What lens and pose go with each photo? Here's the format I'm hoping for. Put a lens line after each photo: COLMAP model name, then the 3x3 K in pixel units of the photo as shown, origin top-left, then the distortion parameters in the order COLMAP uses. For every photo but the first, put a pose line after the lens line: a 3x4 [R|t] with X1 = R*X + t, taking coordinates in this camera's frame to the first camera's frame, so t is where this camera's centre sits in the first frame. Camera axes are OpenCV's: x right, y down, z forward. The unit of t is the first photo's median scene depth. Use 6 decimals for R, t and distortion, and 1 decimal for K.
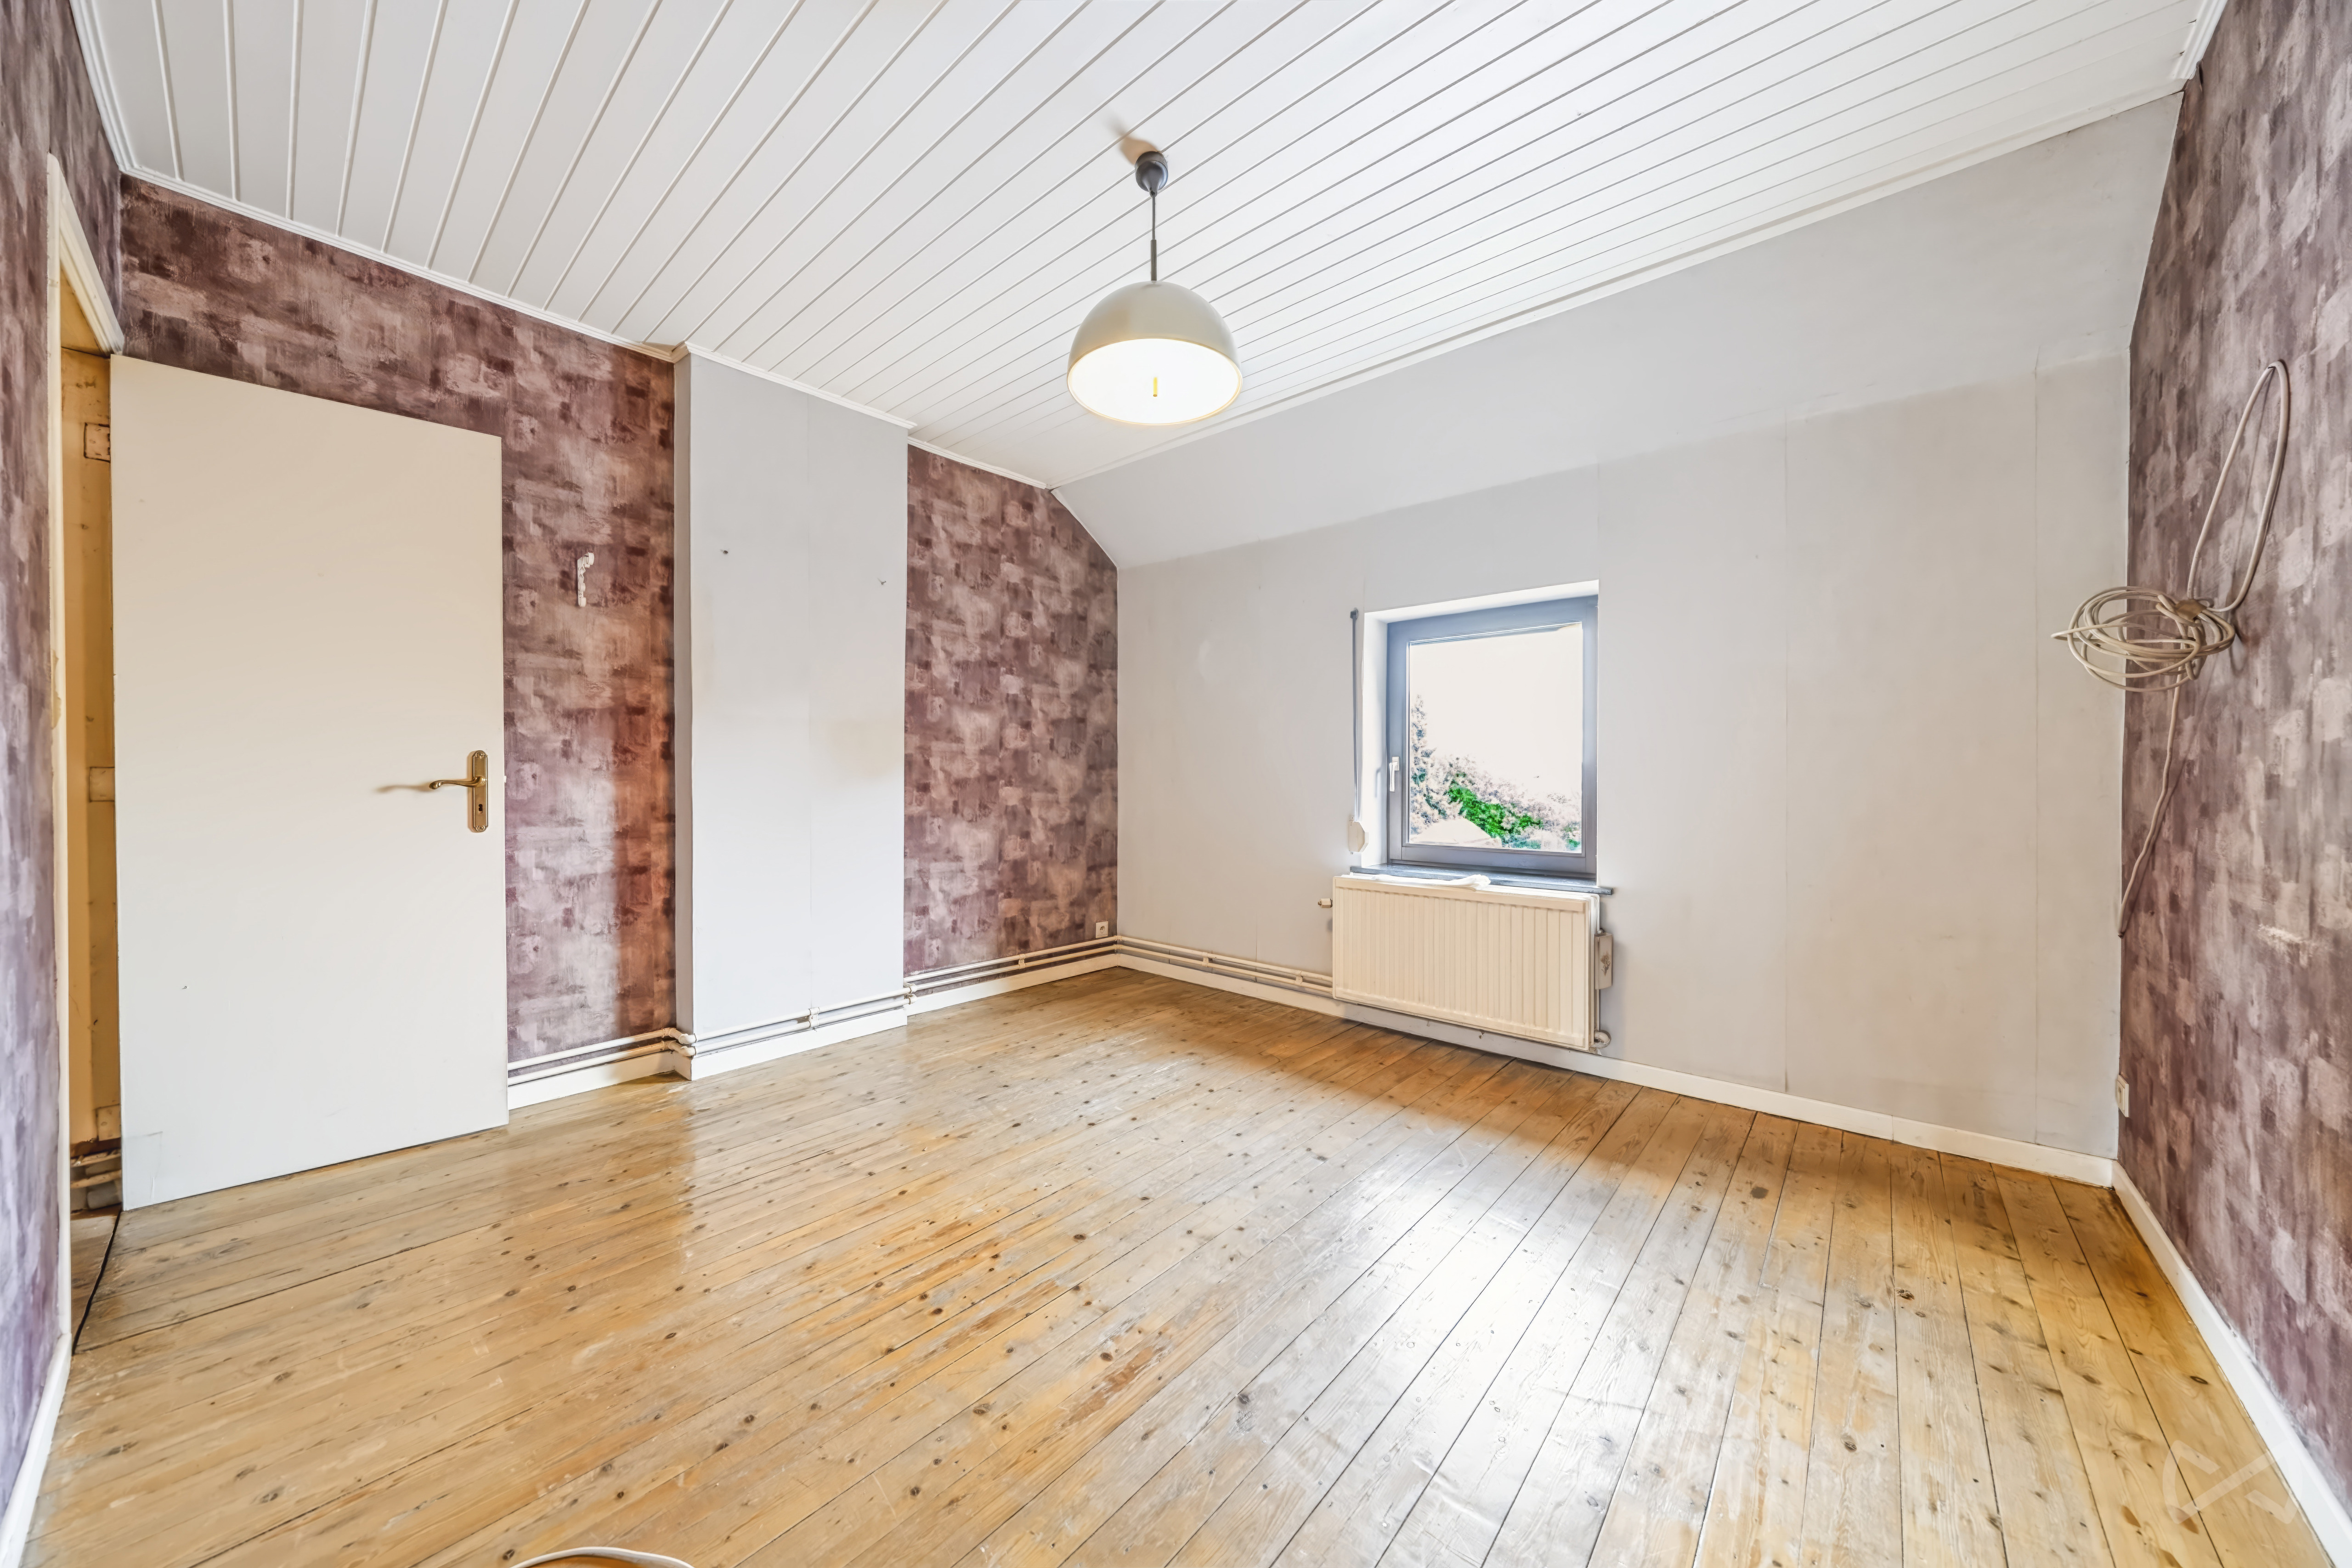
lens RADIAL K [[801.6, 0, 1180.9], [0, 801.6, 785.0], [0, 0, 1]] dist [-0.005736, 0.000616]
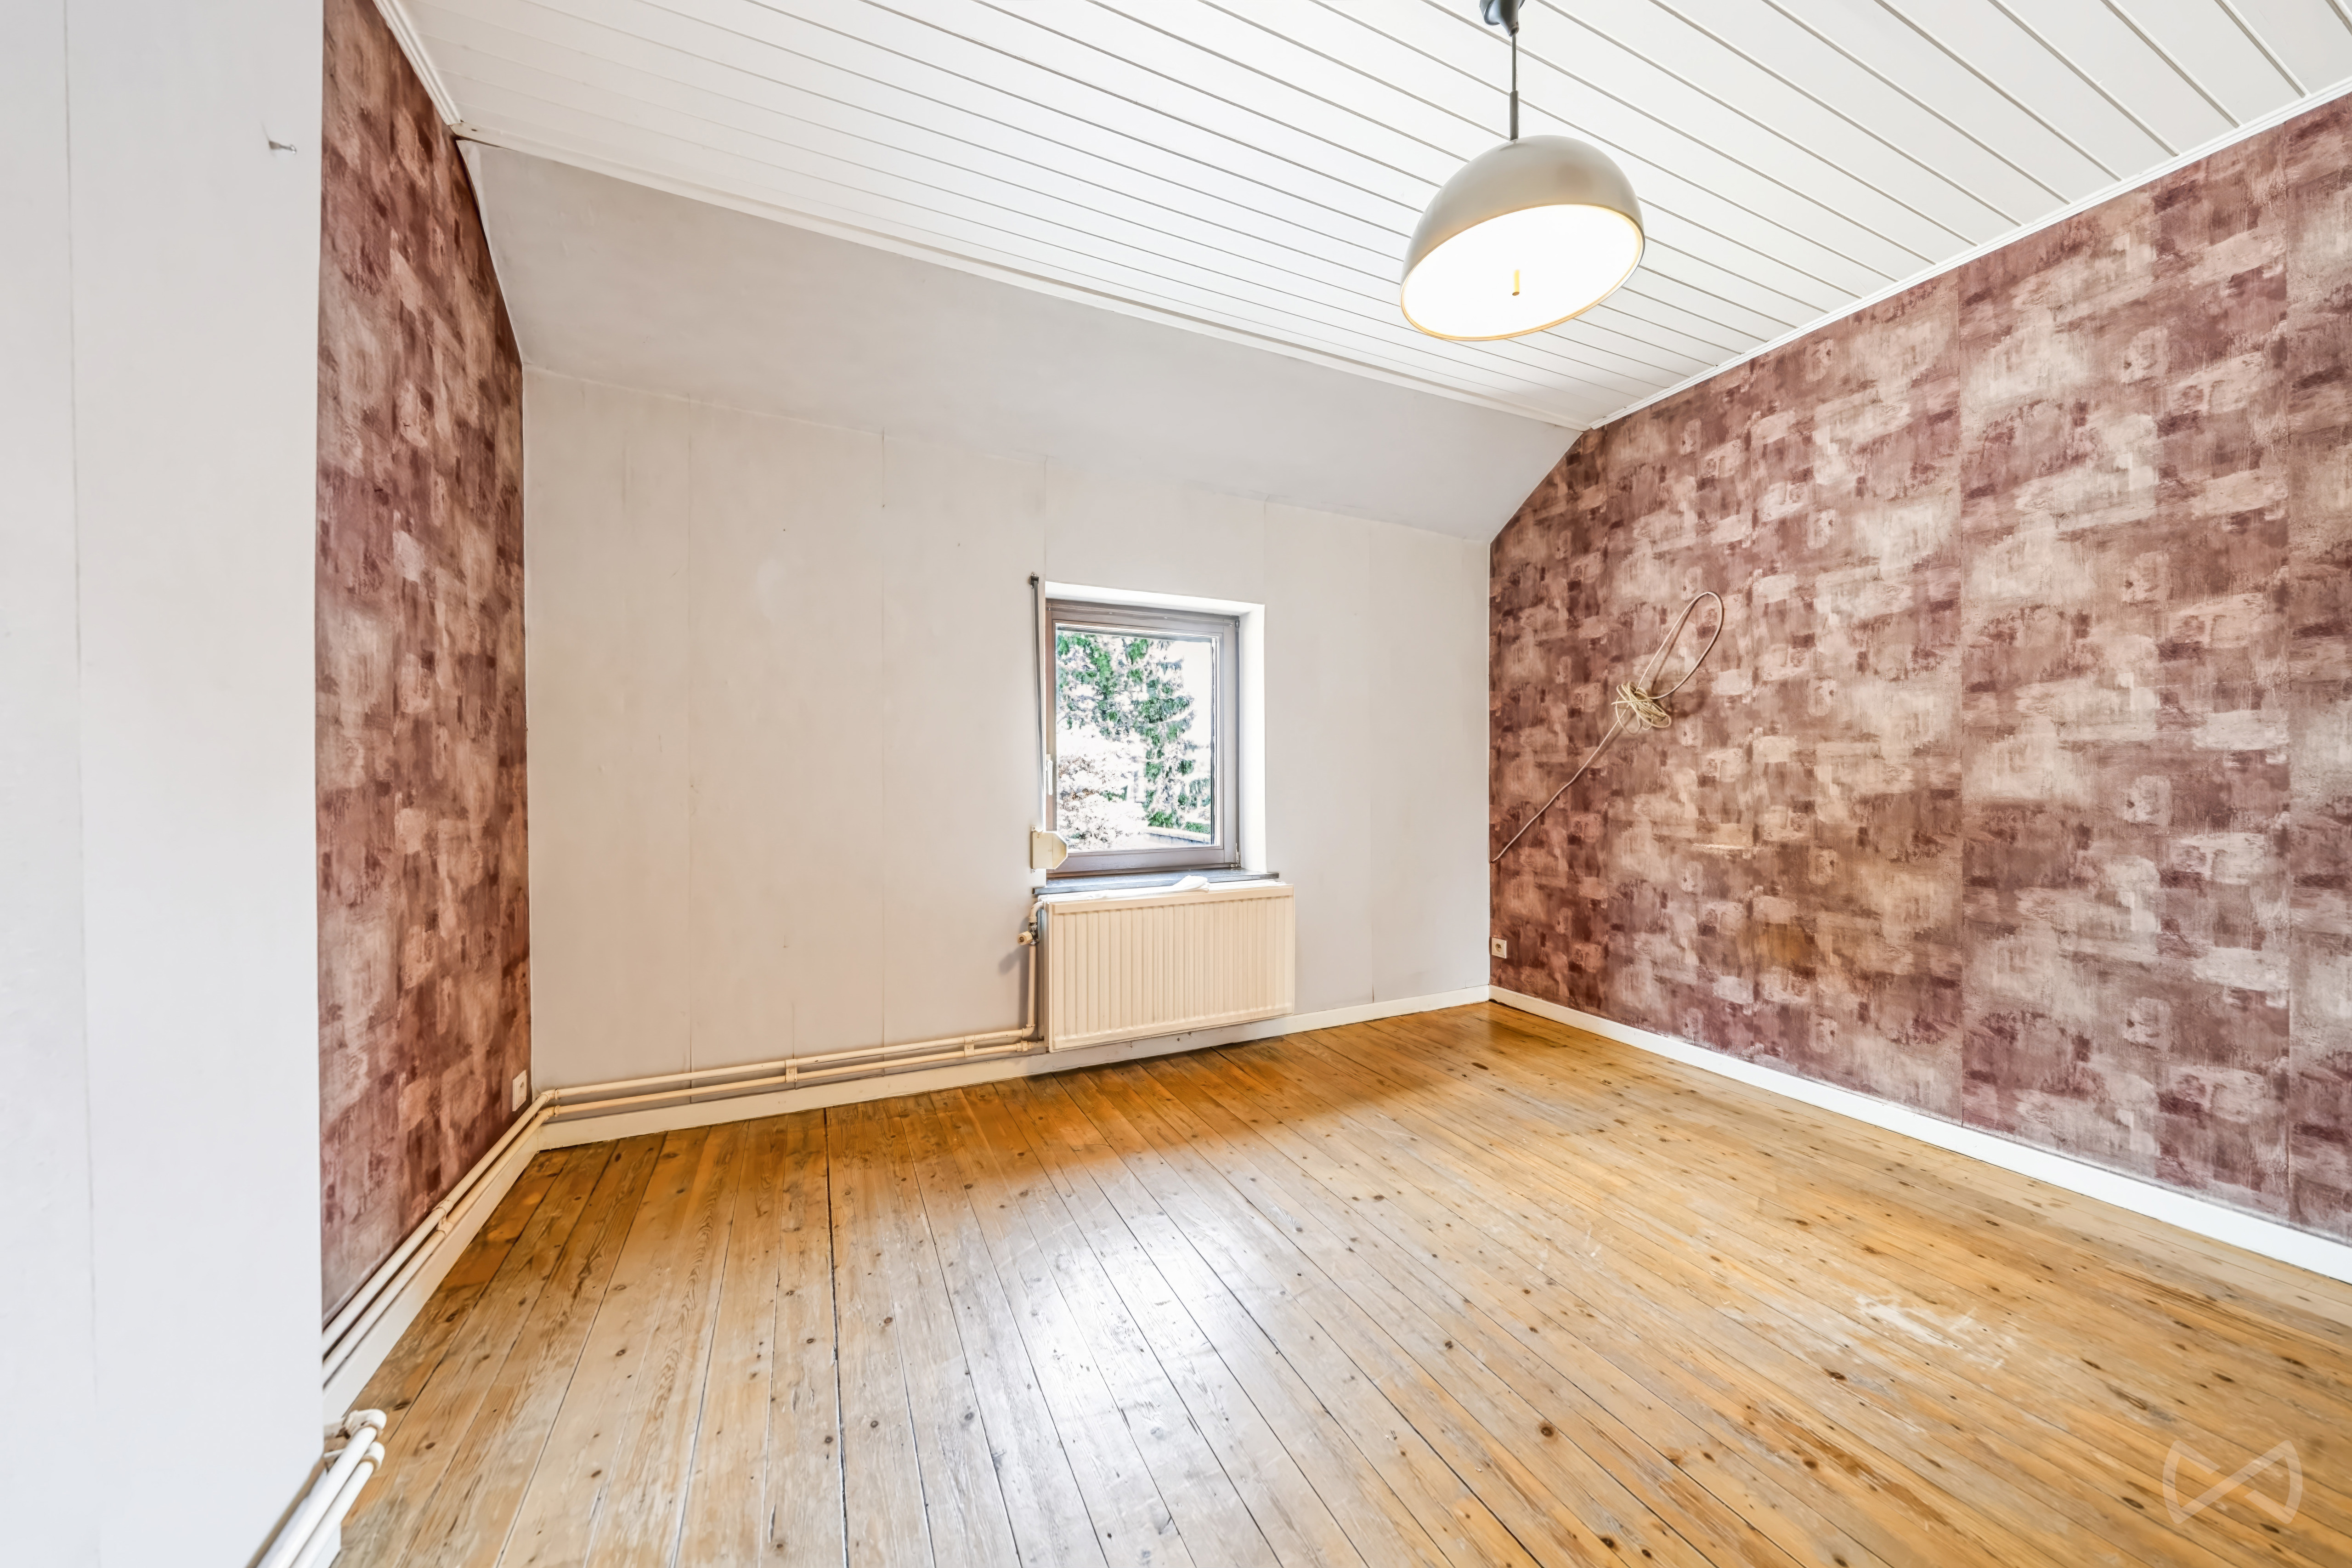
lens RADIAL K [[801.6, 0, 1189.3], [0, 801.6, 779.0], [0, 0, 1]] dist [-0.005736, 0.000616]
pose [[0.401852, -0.009255, 0.915658, -0.522011], [0.011243, 0.999923, 0.005172, -0.012646], [-0.915635, 0.008216, 0.401926, 0.581806]]
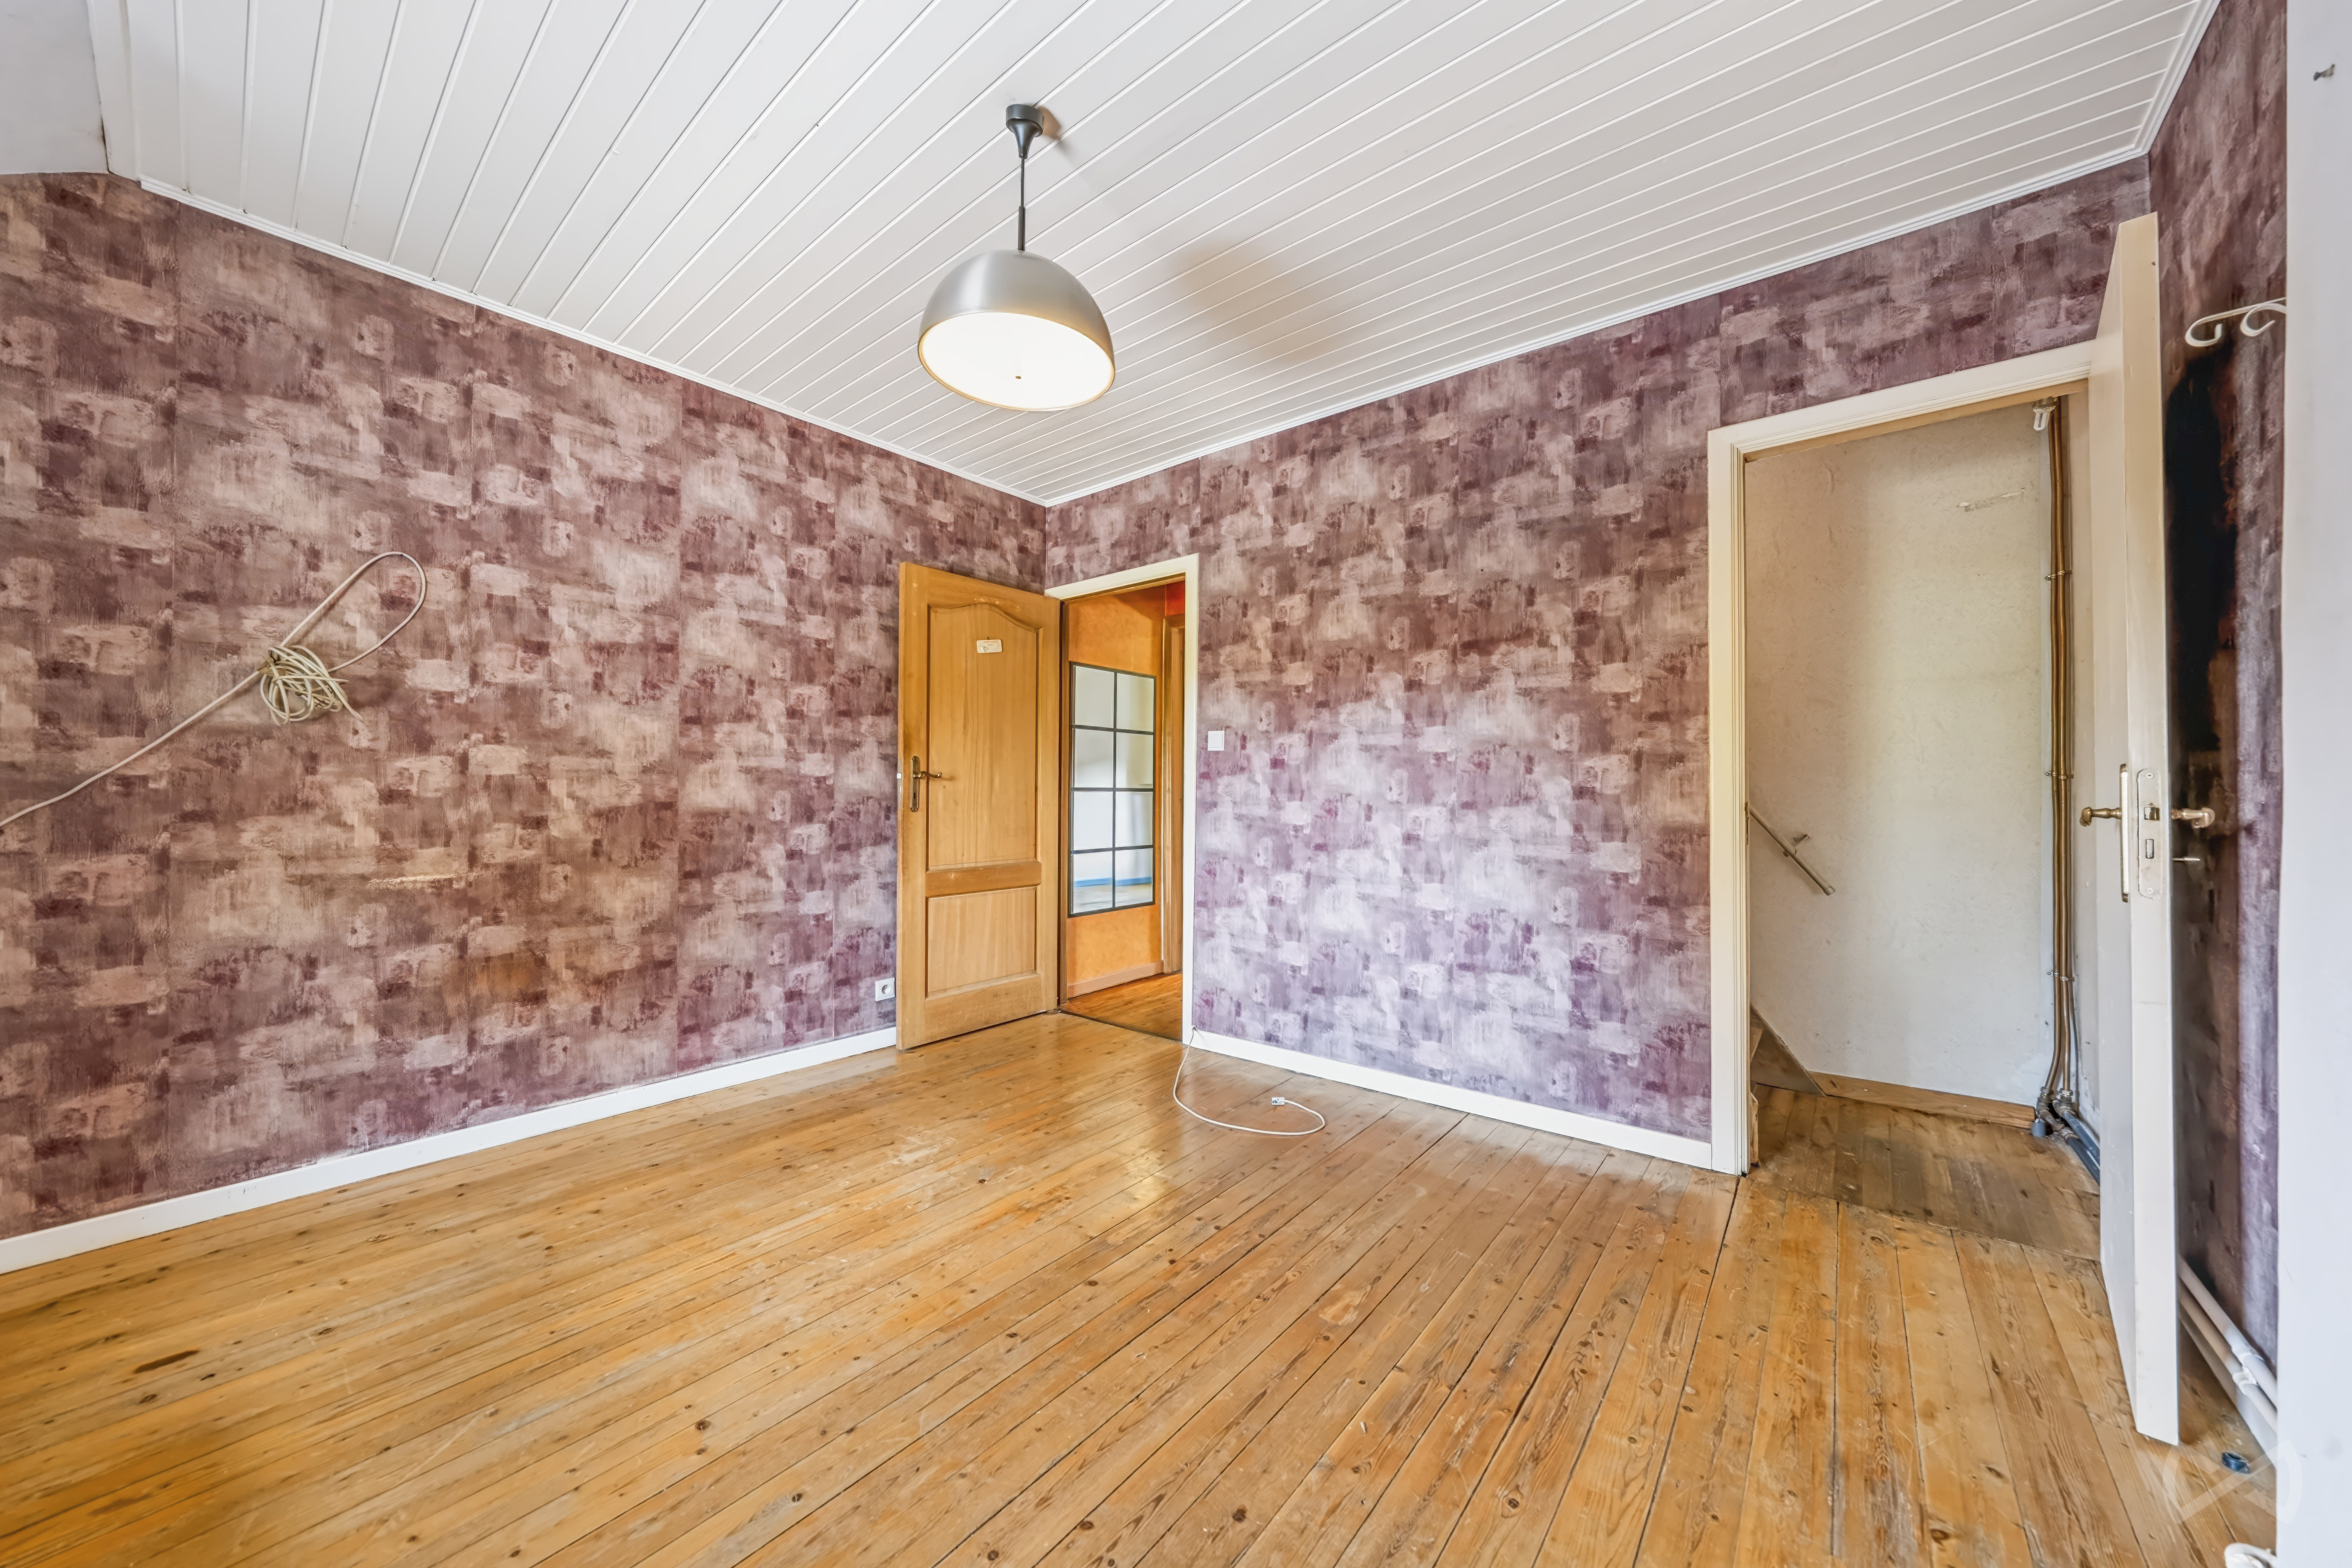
lens RADIAL K [[801.5, 0, 1188.1], [0, 801.5, 780.8], [0, 0, 1]] dist [-0.005736, 0.000616]
pose [[-0.999622, -0.009614, -0.025744, -0.119577], [-0.009486, 0.999942, -0.005087, -0.015771], [0.025791, -0.004841, -0.999656, 1.137829]]
